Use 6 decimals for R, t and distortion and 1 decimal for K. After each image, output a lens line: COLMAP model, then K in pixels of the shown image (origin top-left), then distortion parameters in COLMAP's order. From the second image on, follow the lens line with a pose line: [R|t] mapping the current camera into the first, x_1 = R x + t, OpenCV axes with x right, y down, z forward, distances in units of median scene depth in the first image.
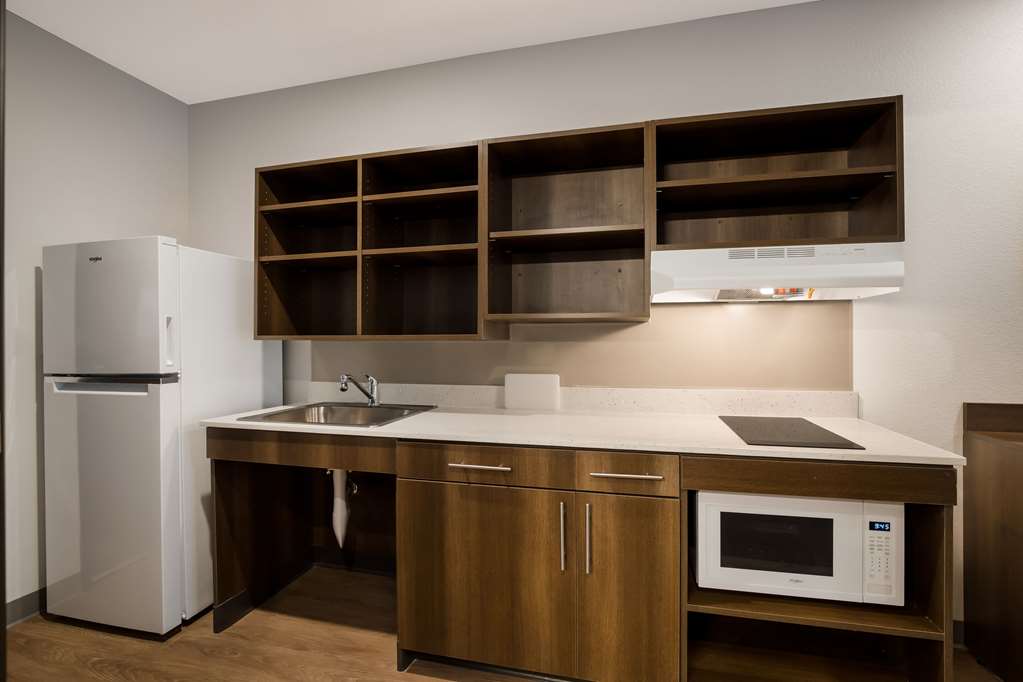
lens RADIAL K [[467.0, 0, 512.7], [0, 467.0, 342.7], [0, 0, 1]] dist [-0.001879, 0.000759]
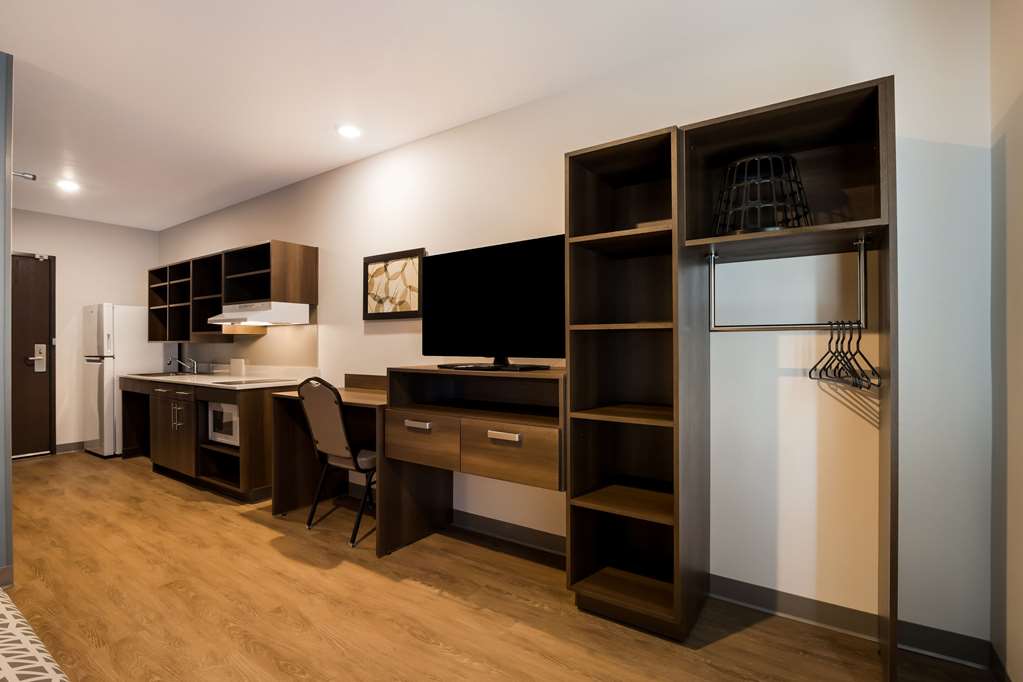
lens RADIAL K [[467.0, 0, 518.5], [0, 467.0, 341.9], [0, 0, 1]] dist [-0.001879, 0.000759]
pose [[0.943811, 0.002007, -0.330479, 1.993211], [-0.003322, 0.999989, -0.003415, -0.008050], [0.330469, 0.004321, 0.943807, -0.604190]]
